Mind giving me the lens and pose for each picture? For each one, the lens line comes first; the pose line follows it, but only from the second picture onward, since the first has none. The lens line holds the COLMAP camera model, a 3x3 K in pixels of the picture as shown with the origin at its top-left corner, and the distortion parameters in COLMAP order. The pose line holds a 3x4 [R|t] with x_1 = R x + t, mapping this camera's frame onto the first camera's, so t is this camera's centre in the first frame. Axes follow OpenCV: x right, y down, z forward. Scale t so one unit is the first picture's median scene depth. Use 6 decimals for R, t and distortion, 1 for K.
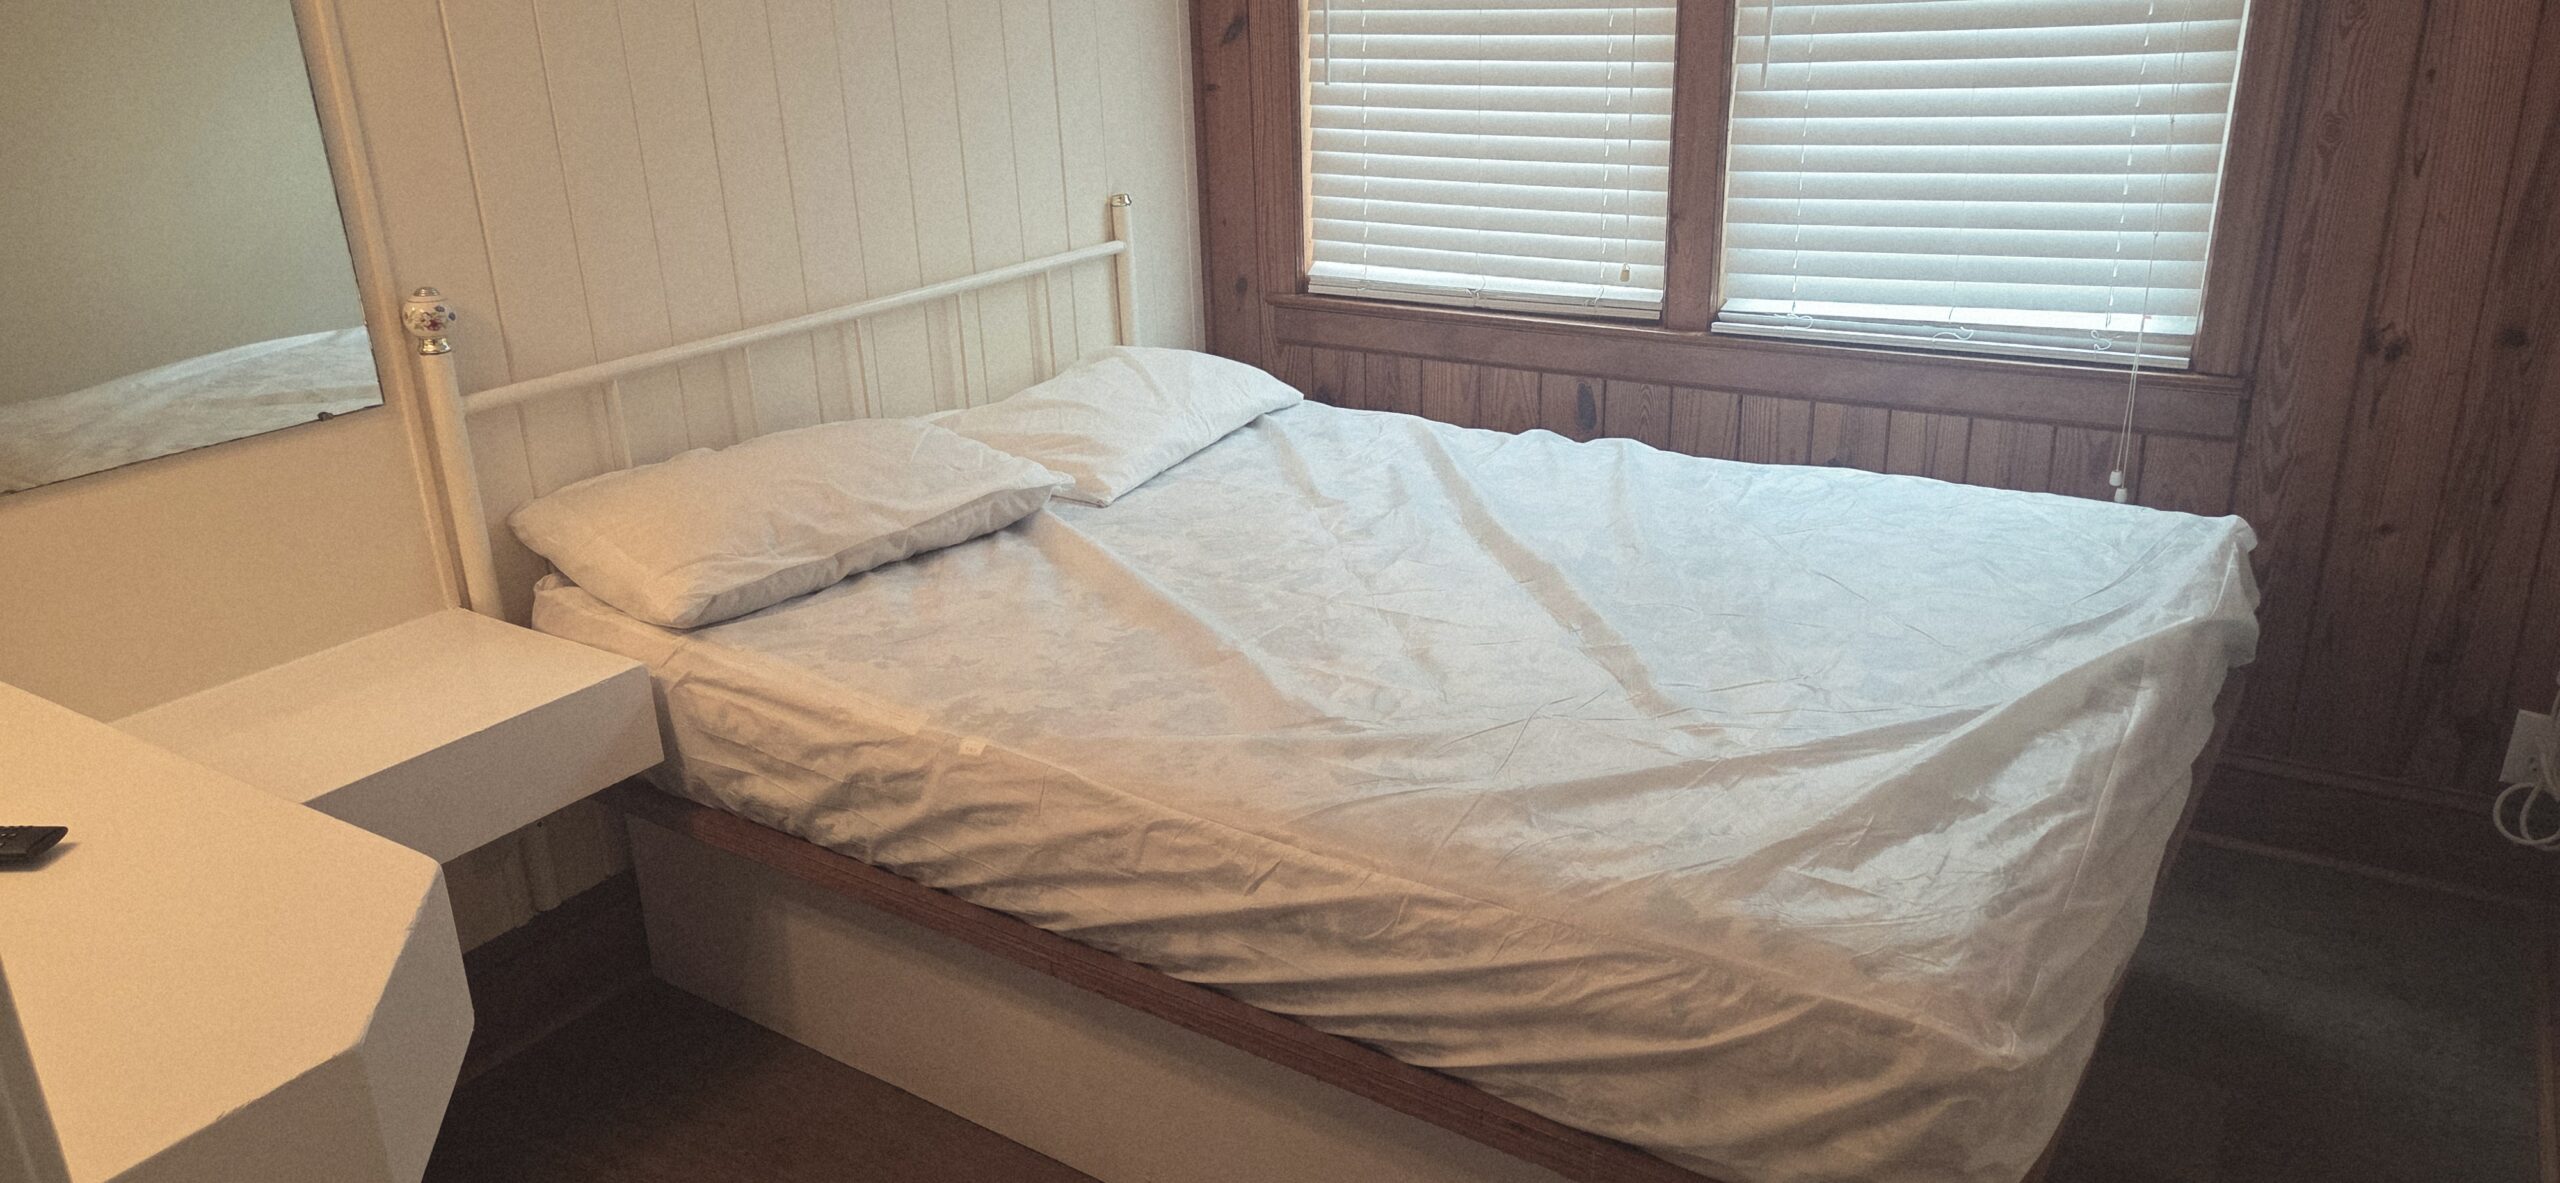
lens RADIAL K [[1713.3, 0, 1272.7], [0, 1713.3, 598.4], [0, 0, 1]] dist [0.073194, -0.061307]
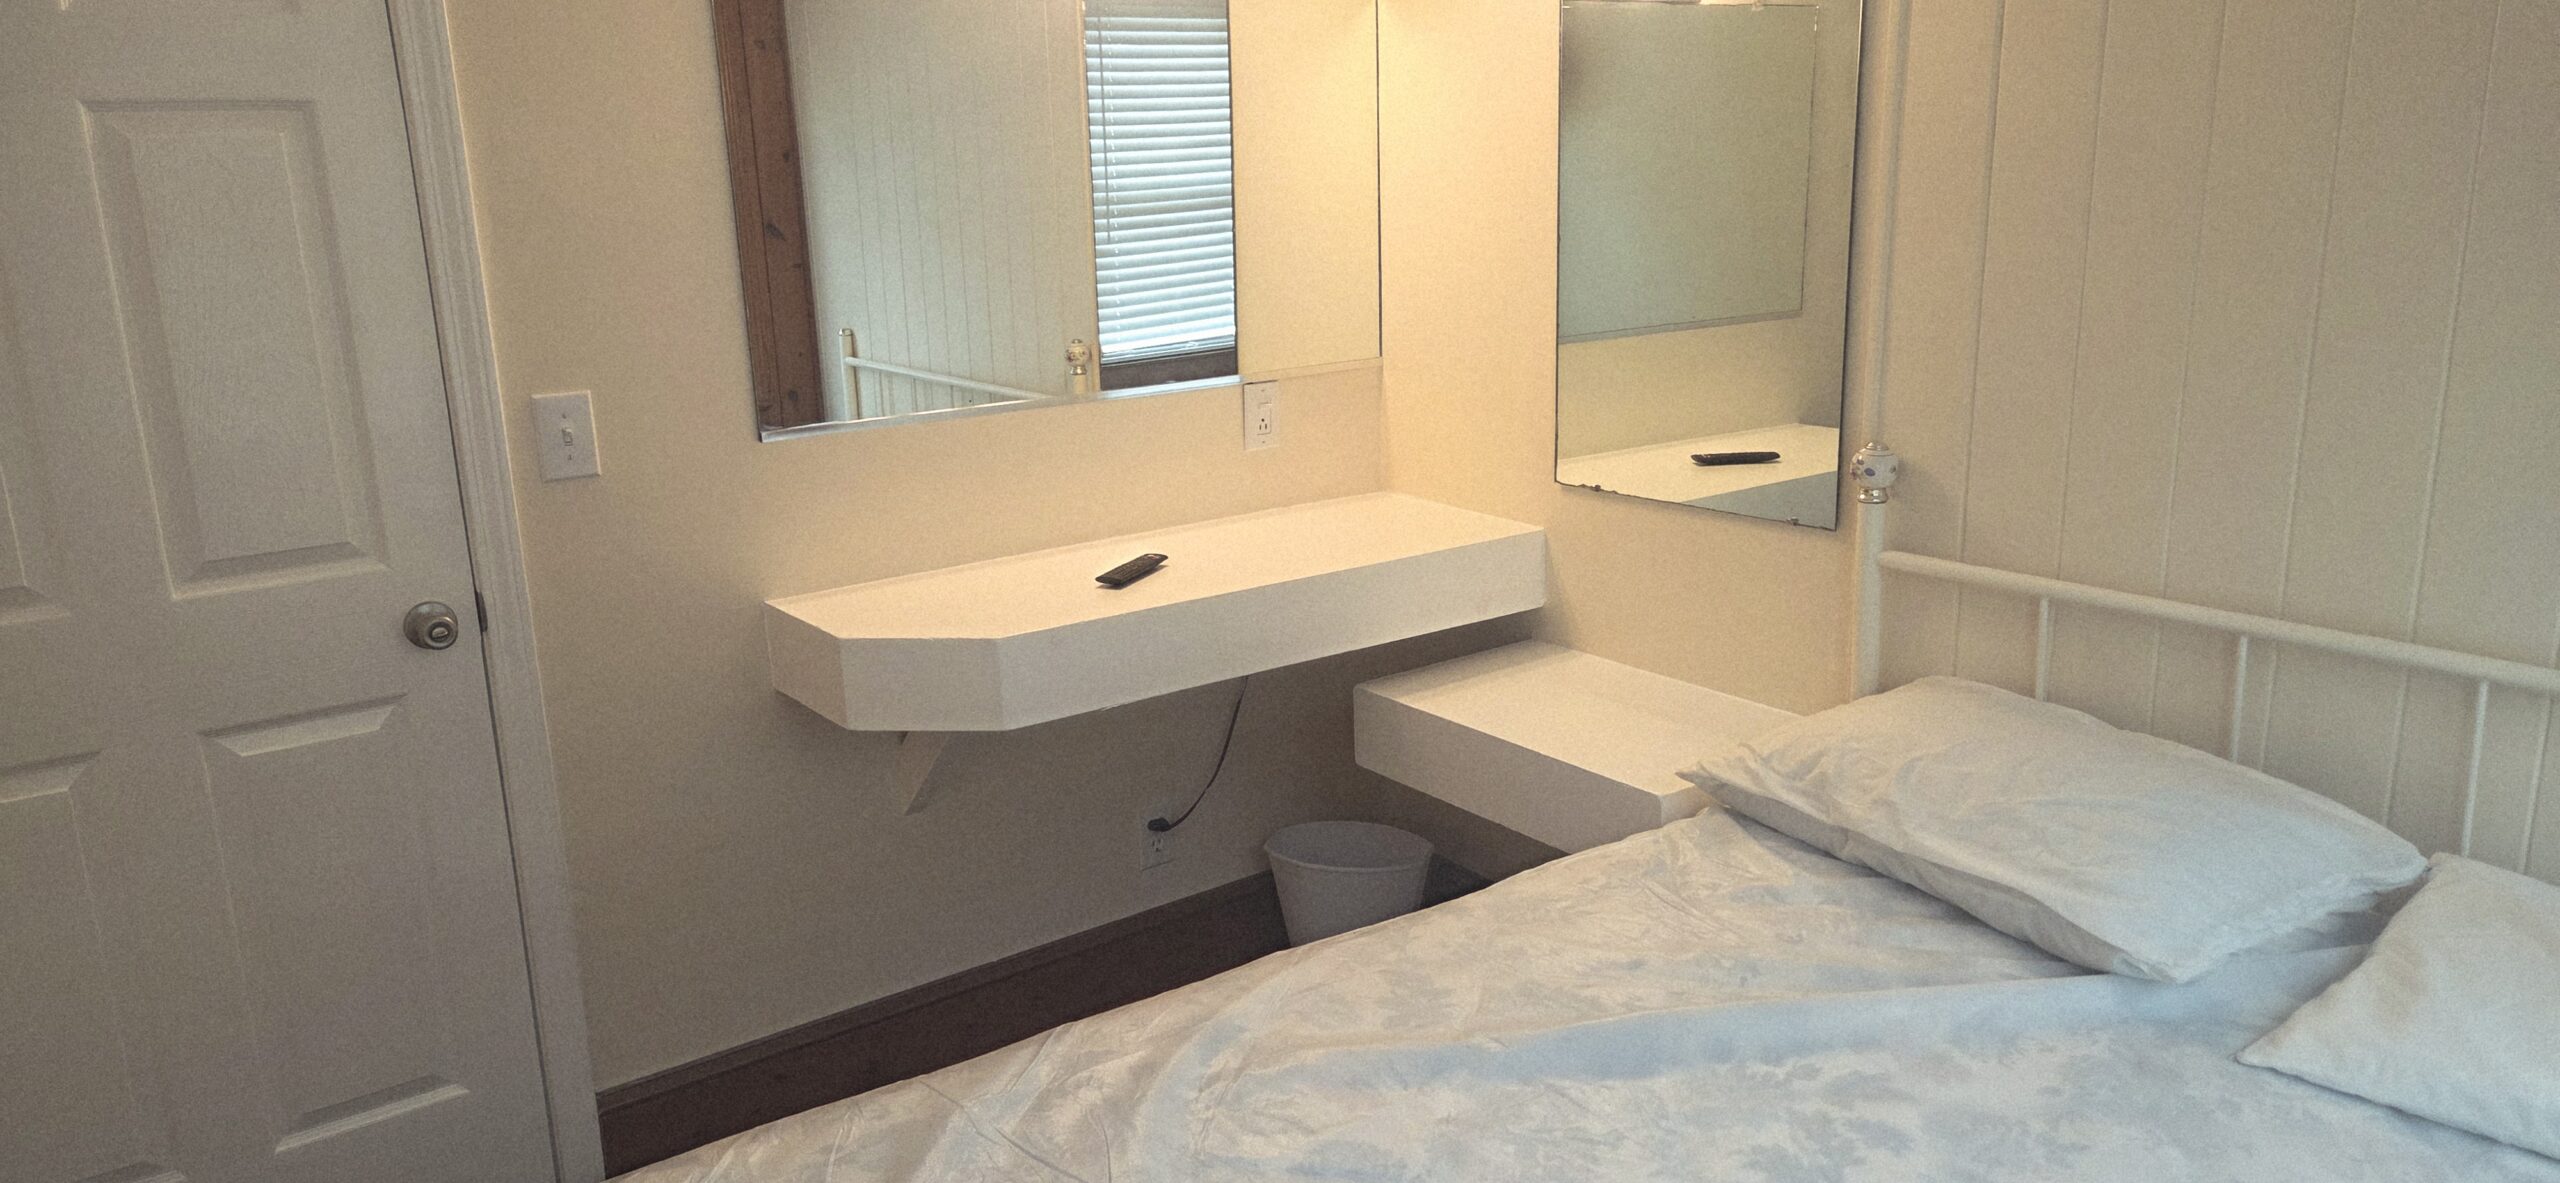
lens RADIAL K [[1713.3, 0, 1272.7], [0, 1713.3, 598.4], [0, 0, 1]] dist [0.073194, -0.061307]
pose [[-0.348884, 0.275013, -0.895906, 0.585025], [-0.294699, 0.875284, 0.383444, -0.374701], [0.889625, 0.397801, -0.224327, 0.914067]]
